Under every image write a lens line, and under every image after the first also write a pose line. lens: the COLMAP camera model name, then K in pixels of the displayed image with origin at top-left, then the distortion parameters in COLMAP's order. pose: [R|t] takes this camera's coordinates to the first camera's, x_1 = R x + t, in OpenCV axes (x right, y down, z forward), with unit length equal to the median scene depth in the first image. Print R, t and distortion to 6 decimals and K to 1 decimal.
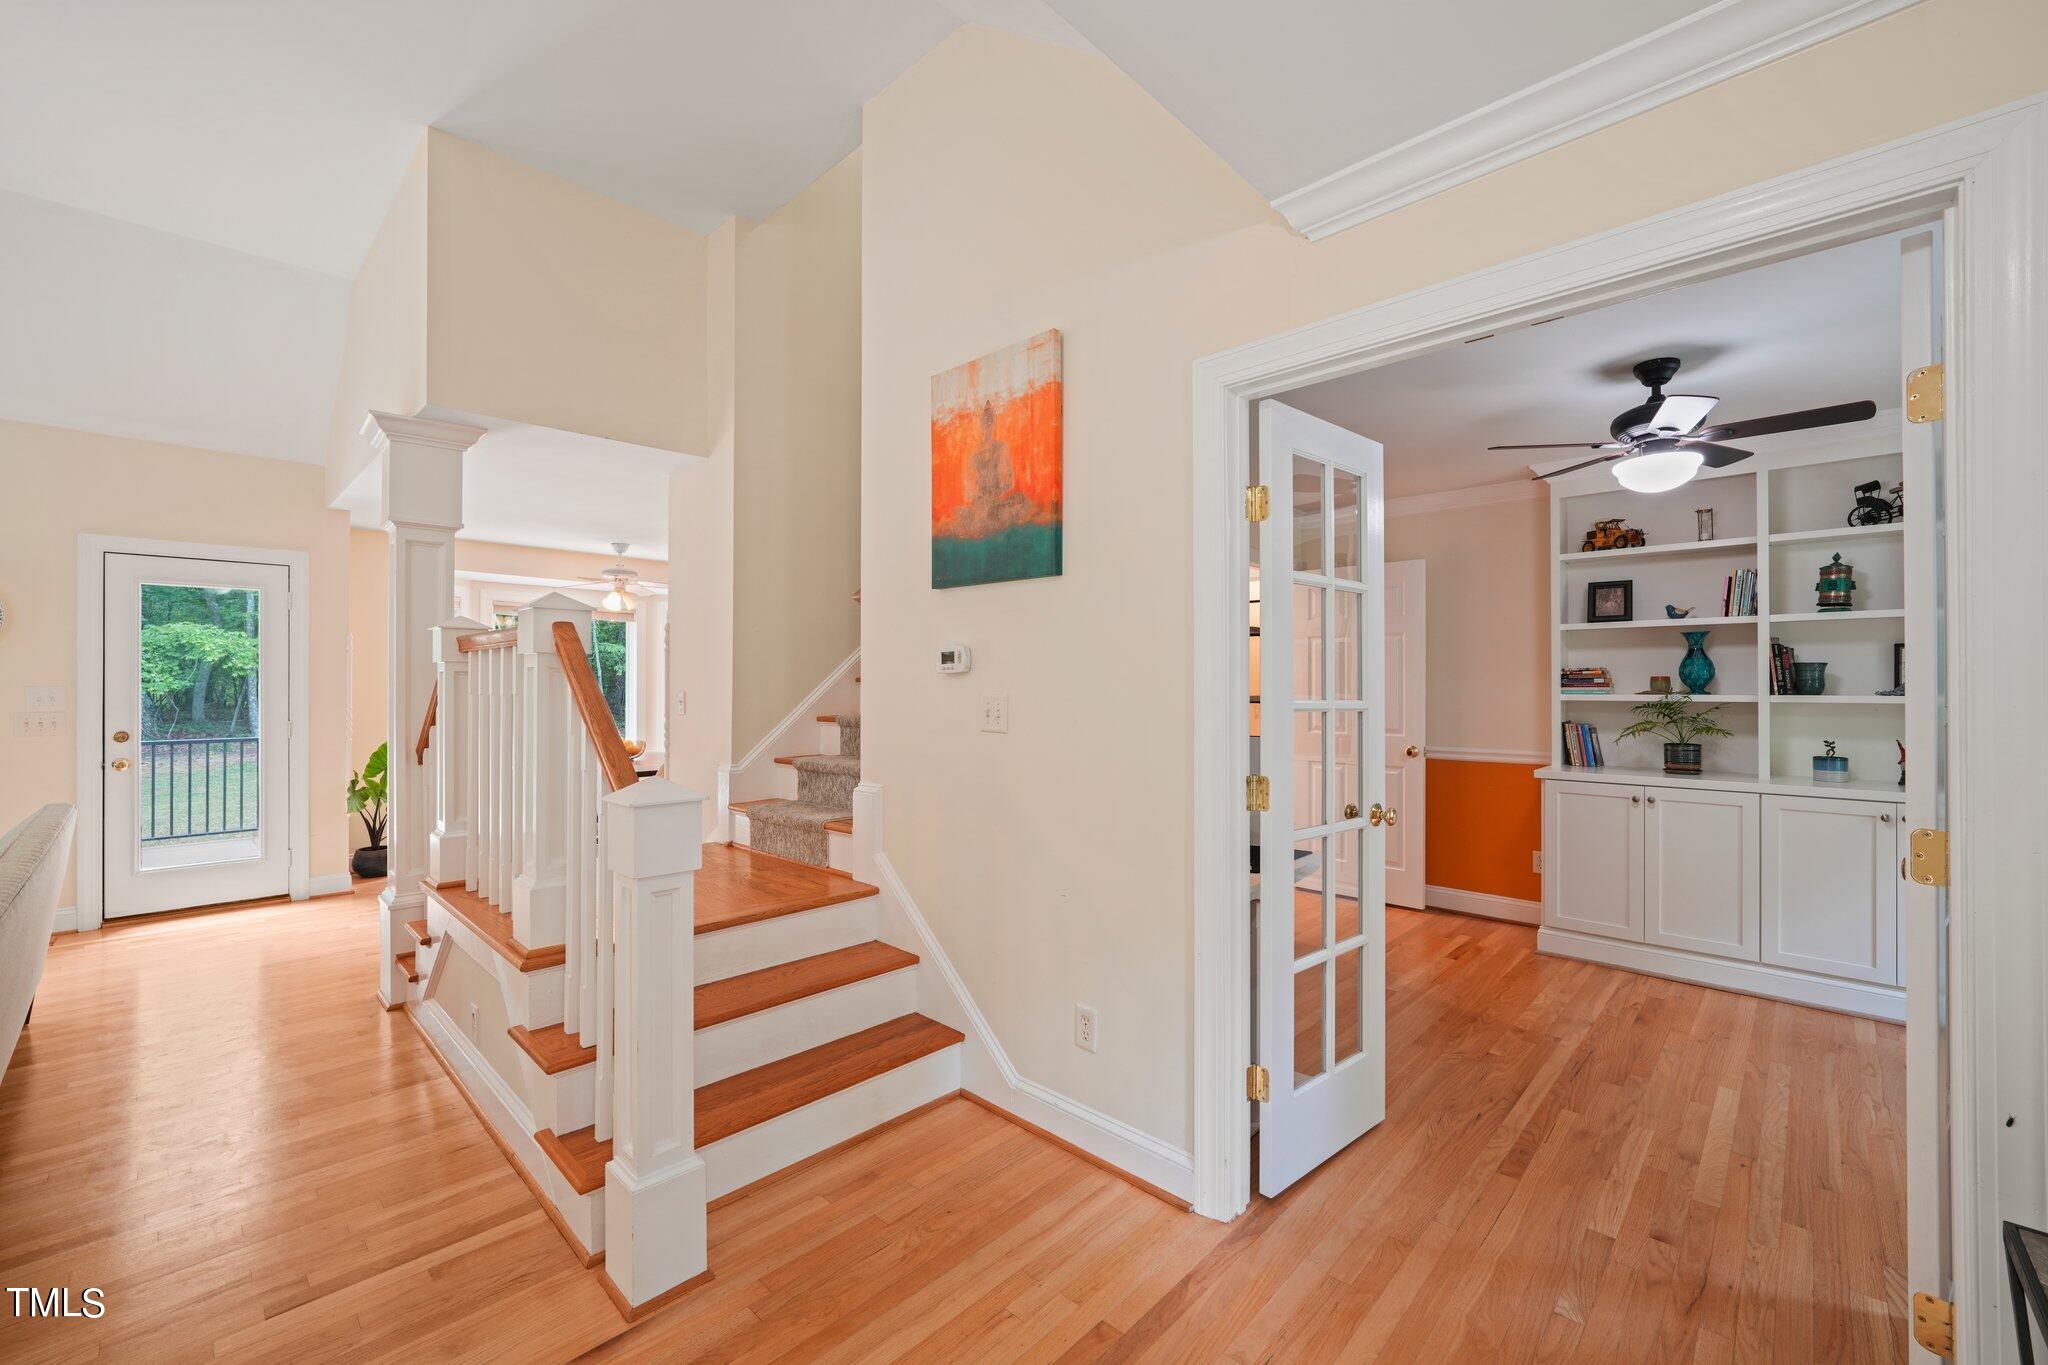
lens RADIAL K [[833.2, 0, 1032.4], [0, 833.2, 681.1], [0, 0, 1]] dist [-0.003665, 0.000042]
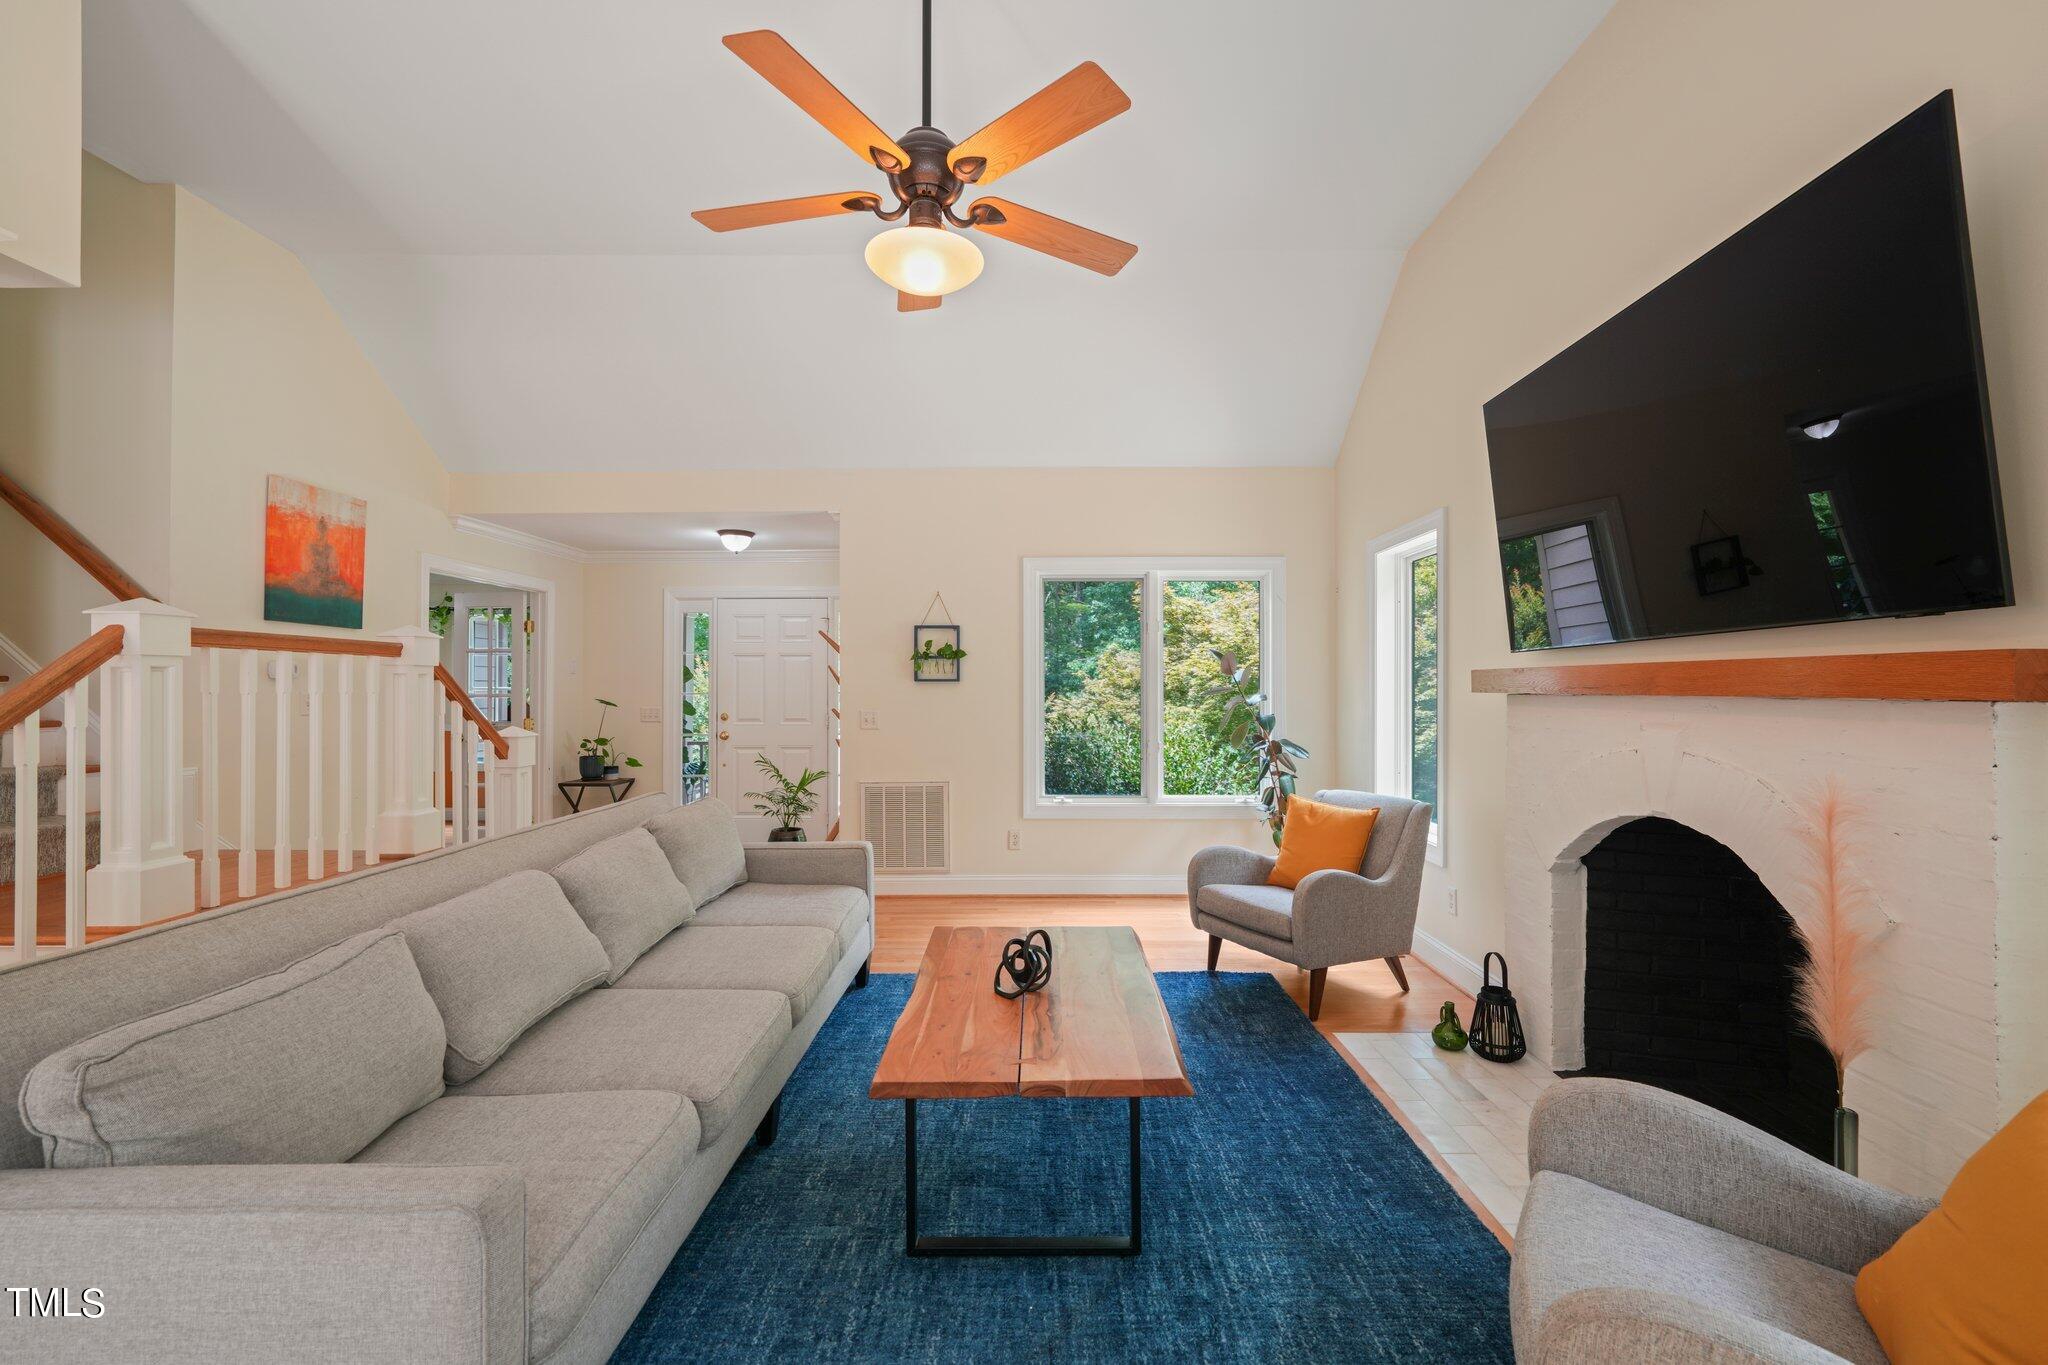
lens RADIAL K [[835.7, 0, 1035.3], [0, 835.7, 678.3], [0, 0, 1]] dist [-0.011382, 0.005205]
pose [[-0.690403, 0.011161, 0.723339, -2.135380], [-0.002428, 0.999840, -0.017745, 0.014457], [-0.723421, -0.014007, -0.690265, 1.054368]]
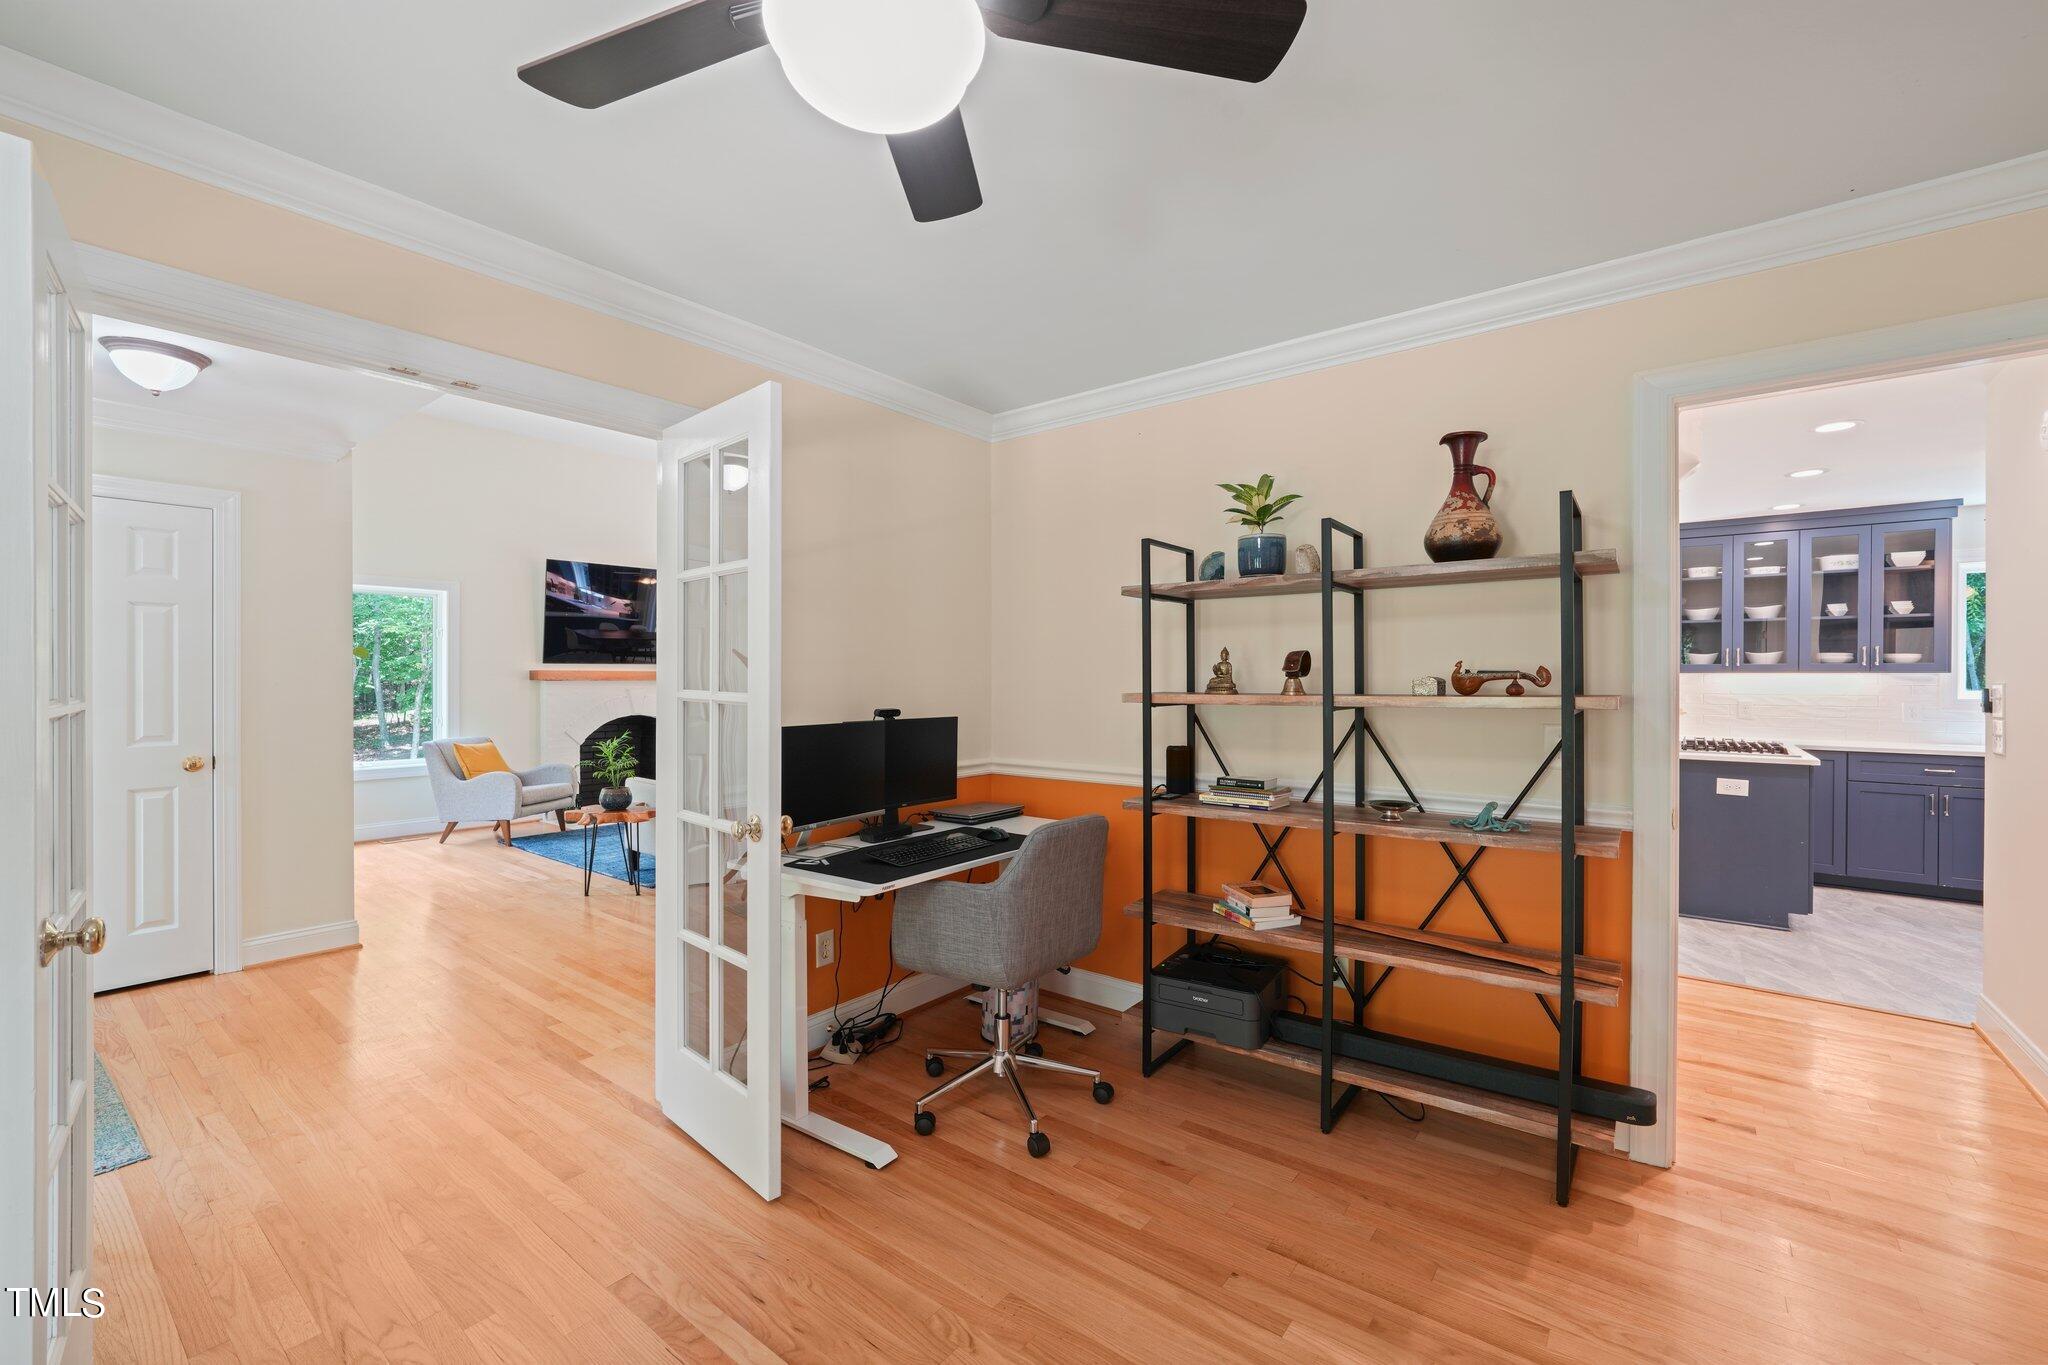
lens RADIAL K [[833.2, 0, 1032.4], [0, 833.2, 681.1], [0, 0, 1]] dist [-0.003665, 0.000042]
pose [[0.097321, 0.003494, -0.995247, 1.147547], [0.003857, 0.999985, 0.003888, 0.009938], [0.995246, -0.004217, 0.097306, 1.078308]]
